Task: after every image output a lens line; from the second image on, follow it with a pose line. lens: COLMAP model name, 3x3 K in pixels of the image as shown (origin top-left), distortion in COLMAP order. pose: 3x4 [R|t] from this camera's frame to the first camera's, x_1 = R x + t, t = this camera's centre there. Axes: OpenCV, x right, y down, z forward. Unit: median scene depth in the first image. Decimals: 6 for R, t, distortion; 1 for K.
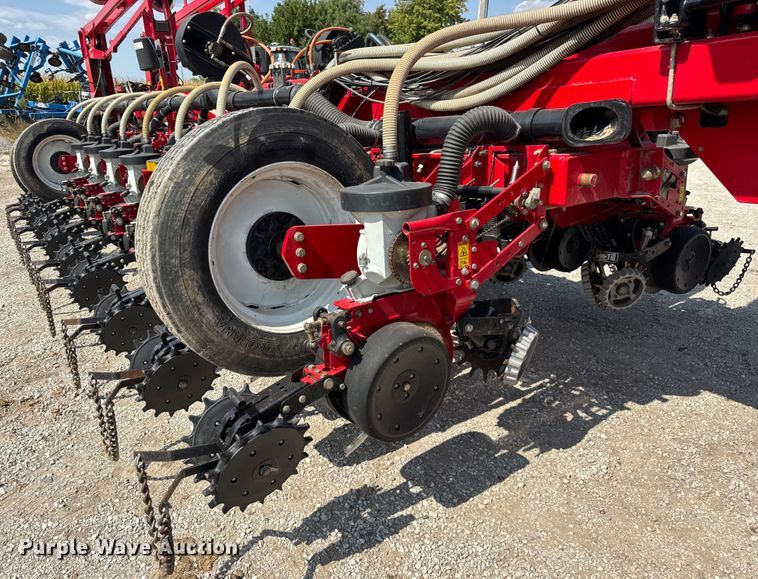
lens RADIAL K [[530.6, 0, 379.0], [0, 530.6, 289.5], [0, 0, 1]] dist [0.008294, -0.000975]
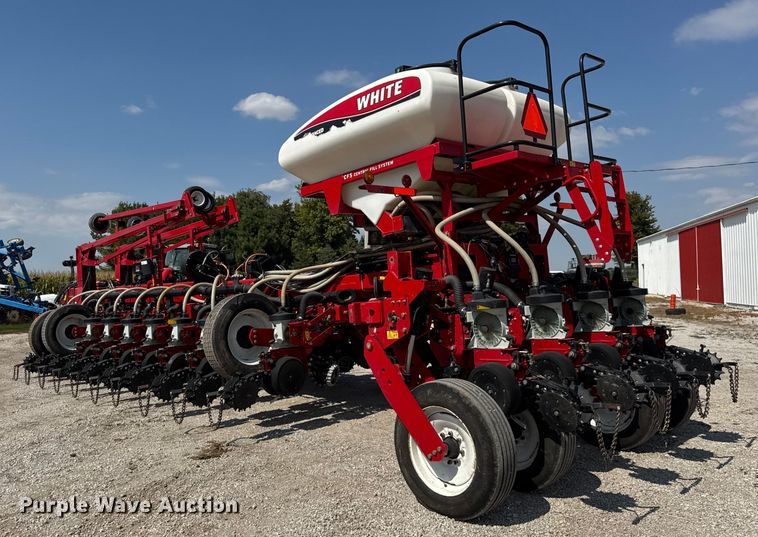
lens RADIAL K [[588.4, 0, 379.0], [0, 588.4, 268.5], [0, 0, 1]] dist [0.000829, 0.000211]
pose [[0.987724, -0.018676, 0.155086, 0.038830], [0.073255, 0.932262, -0.354290, 0.767034], [-0.137964, 0.361302, 0.922186, -2.238900]]
